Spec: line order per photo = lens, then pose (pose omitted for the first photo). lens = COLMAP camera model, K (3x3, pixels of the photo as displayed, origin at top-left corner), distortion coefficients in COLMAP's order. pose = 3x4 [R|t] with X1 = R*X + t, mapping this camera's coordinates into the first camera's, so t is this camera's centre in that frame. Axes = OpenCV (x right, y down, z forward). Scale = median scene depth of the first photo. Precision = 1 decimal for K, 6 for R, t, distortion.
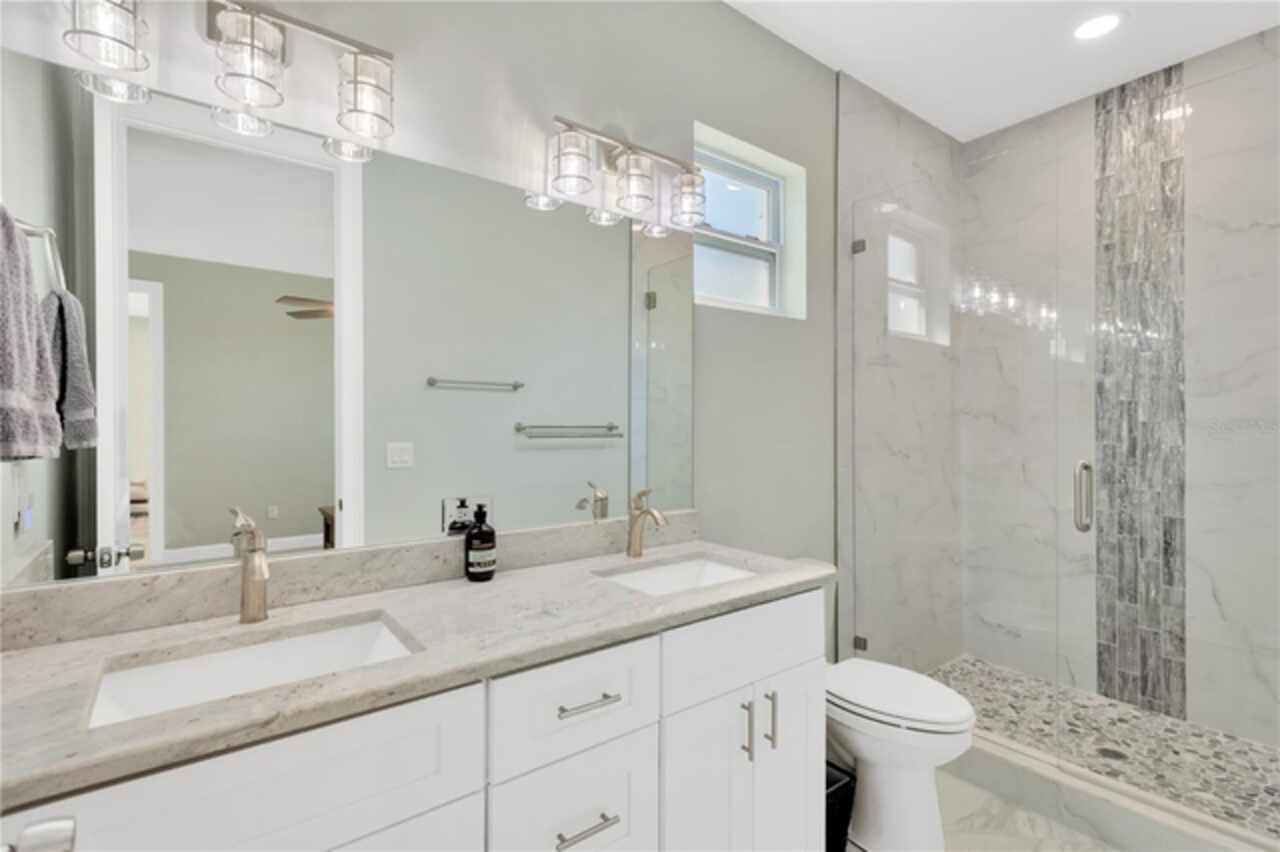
lens RADIAL K [[593.0, 0, 644.4], [0, 593.0, 425.7], [0, 0, 1]] dist [0.014952, -0.000014]
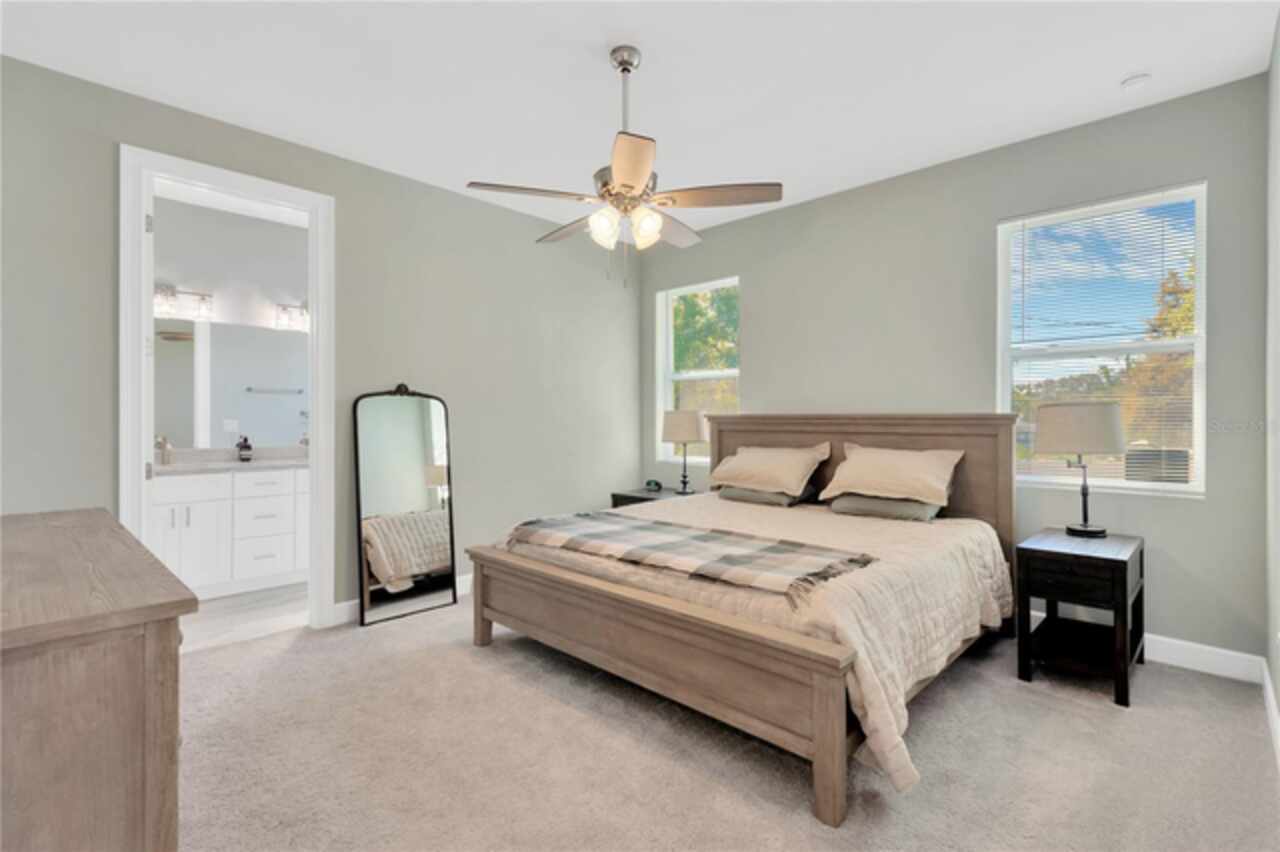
lens RADIAL K [[593.0, 0, 644.2], [0, 593.0, 421.1], [0, 0, 1]] dist [0.014952, -0.000014]
pose [[0.987471, -0.000842, 0.157799, 1.245362], [-0.000772, 0.999948, 0.010166, 0.019815], [-0.157799, -0.010161, 0.987419, -2.322083]]
